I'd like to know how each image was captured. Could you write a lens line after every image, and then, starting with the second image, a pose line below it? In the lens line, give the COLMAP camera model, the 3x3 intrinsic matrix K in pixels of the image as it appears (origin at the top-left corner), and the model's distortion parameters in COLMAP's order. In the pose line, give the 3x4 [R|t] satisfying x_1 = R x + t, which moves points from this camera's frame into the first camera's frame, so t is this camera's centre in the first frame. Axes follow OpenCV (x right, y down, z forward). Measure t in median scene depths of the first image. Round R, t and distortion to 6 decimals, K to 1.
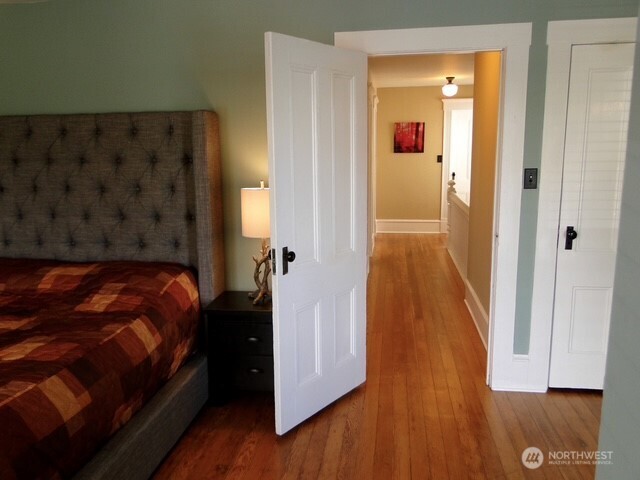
lens RADIAL K [[515.7, 0, 303.7], [0, 515.7, 242.2], [0, 0, 1]] dist [-0.012577, -0.001107]
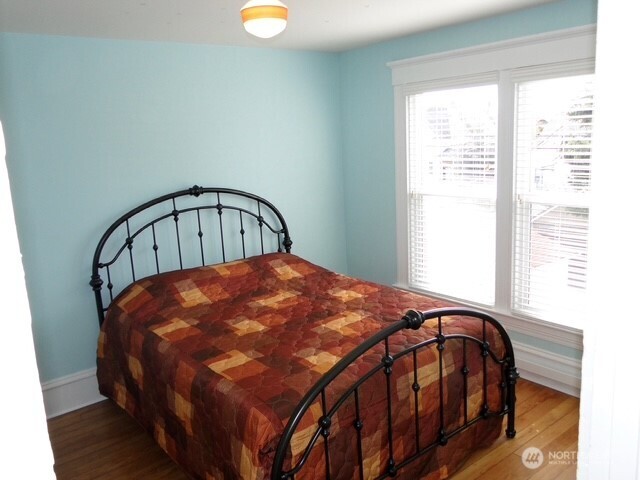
lens RADIAL K [[532.9, 0, 320.0], [0, 532.9, 240.0], [0, 0, 1]] dist [0.003685, -0.002514]
pose [[0.682203, -0.178102, 0.709140, -1.103387], [0.177318, 0.981226, 0.075854, -0.048073], [-0.709336, 0.073995, 0.700976, -0.019181]]
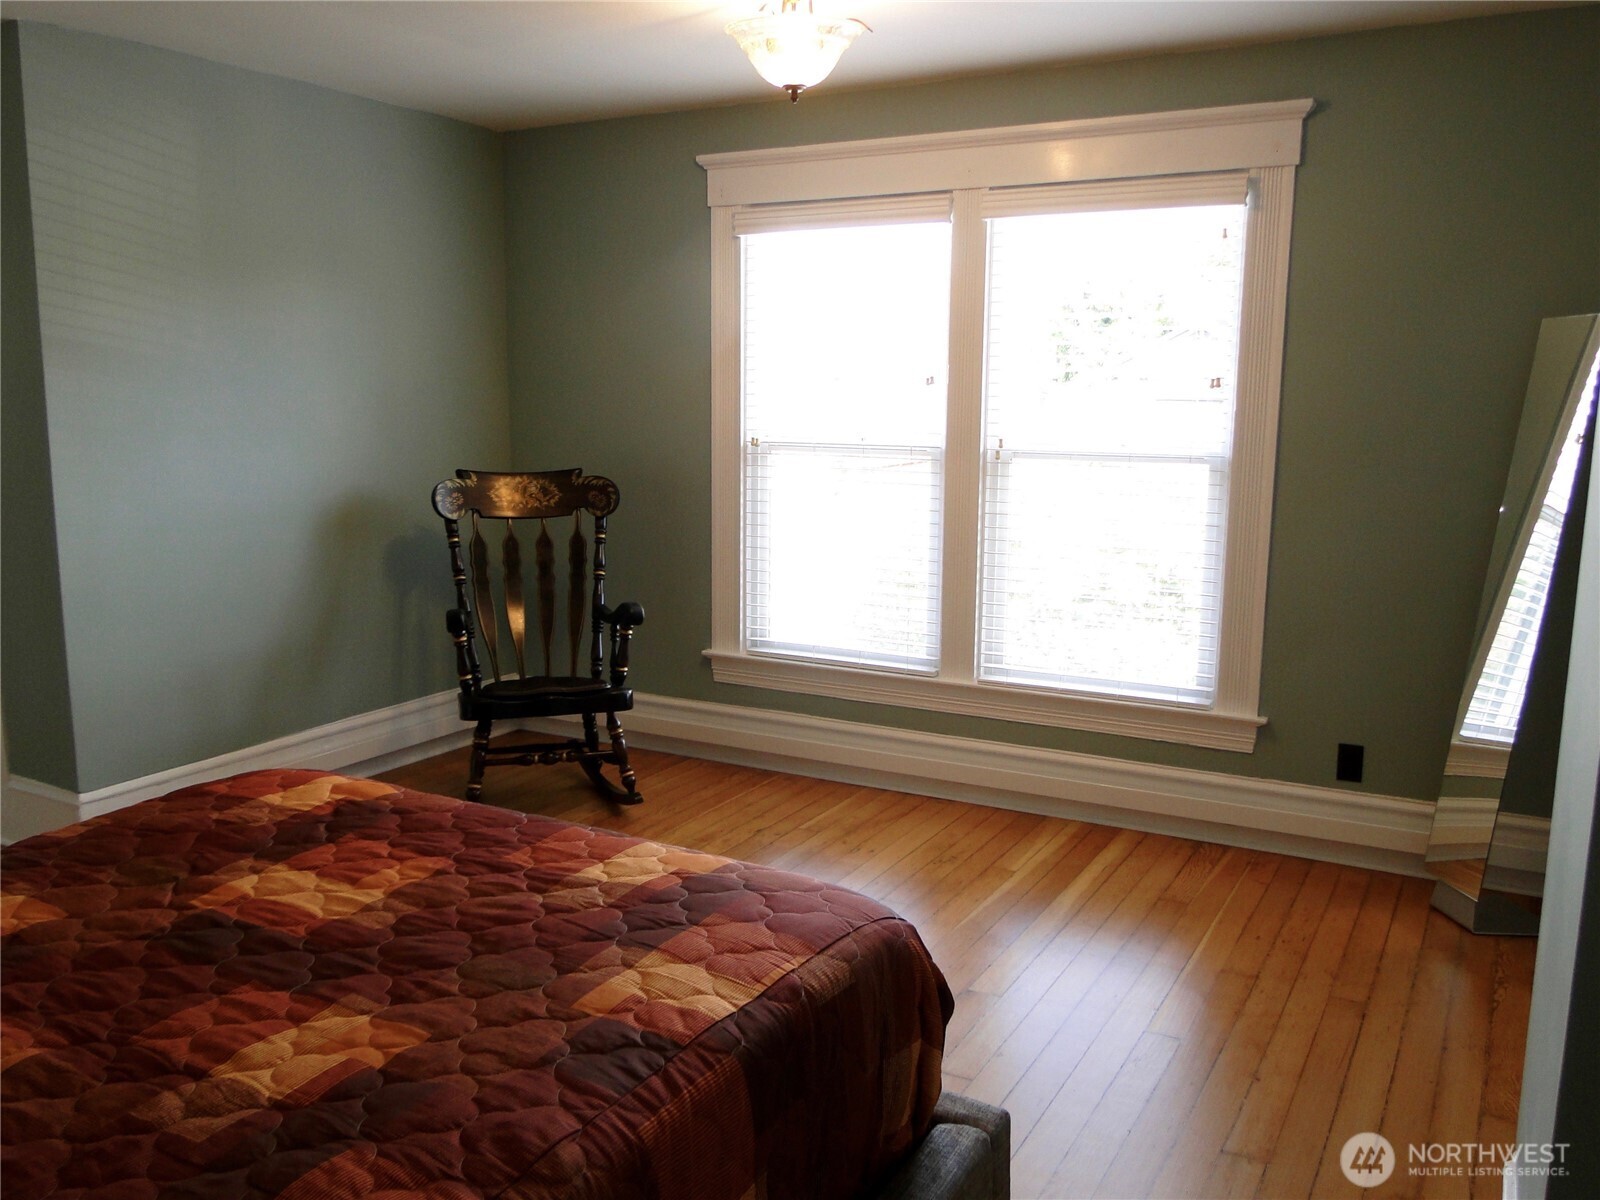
lens RADIAL K [[1289.4, 0, 759.2], [0, 1289.4, 605.5], [0, 0, 1]] dist [-0.012577, -0.001107]
pose [[-0.922473, -0.074107, 0.378881, -0.922216], [0.058575, 0.943174, 0.327095, -0.173031], [-0.381591, 0.323930, -0.865712, 0.984622]]
